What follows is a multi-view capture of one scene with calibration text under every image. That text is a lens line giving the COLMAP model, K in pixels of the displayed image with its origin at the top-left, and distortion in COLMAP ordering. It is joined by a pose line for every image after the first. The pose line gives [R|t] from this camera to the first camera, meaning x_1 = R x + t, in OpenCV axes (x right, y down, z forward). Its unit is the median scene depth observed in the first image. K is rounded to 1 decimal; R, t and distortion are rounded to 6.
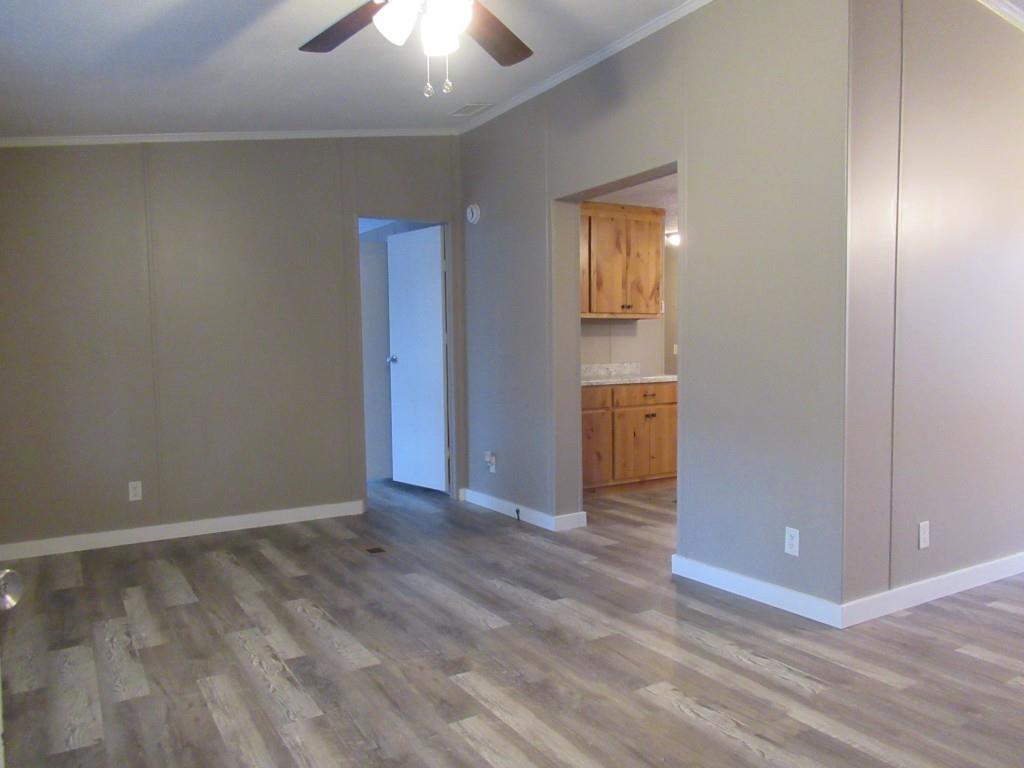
lens RADIAL K [[762.2, 0, 512.0], [0, 762.2, 384.0], [0, 0, 1]] dist [-0.002698, -0.000989]
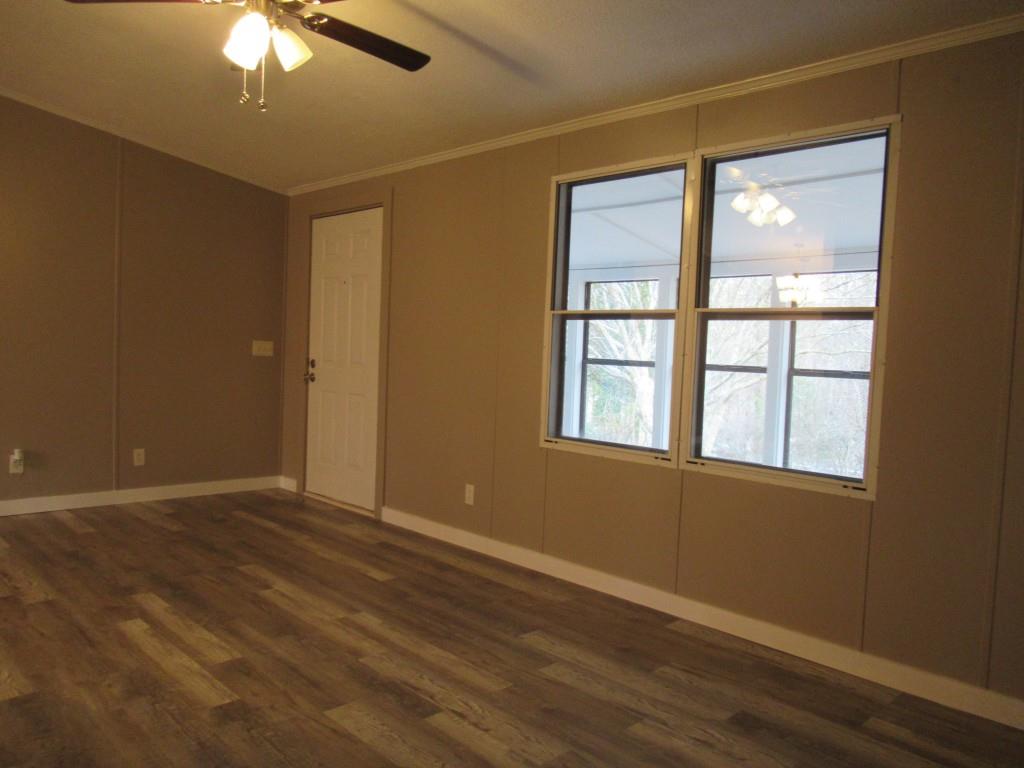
lens RADIAL K [[762.2, 0, 512.0], [0, 762.2, 384.0], [0, 0, 1]] dist [-0.002698, -0.000989]
pose [[-0.972297, -0.011269, -0.233478, -0.184130], [-0.035374, 0.994427, 0.099315, -0.091030], [0.231058, 0.104823, -0.967277, 1.936659]]
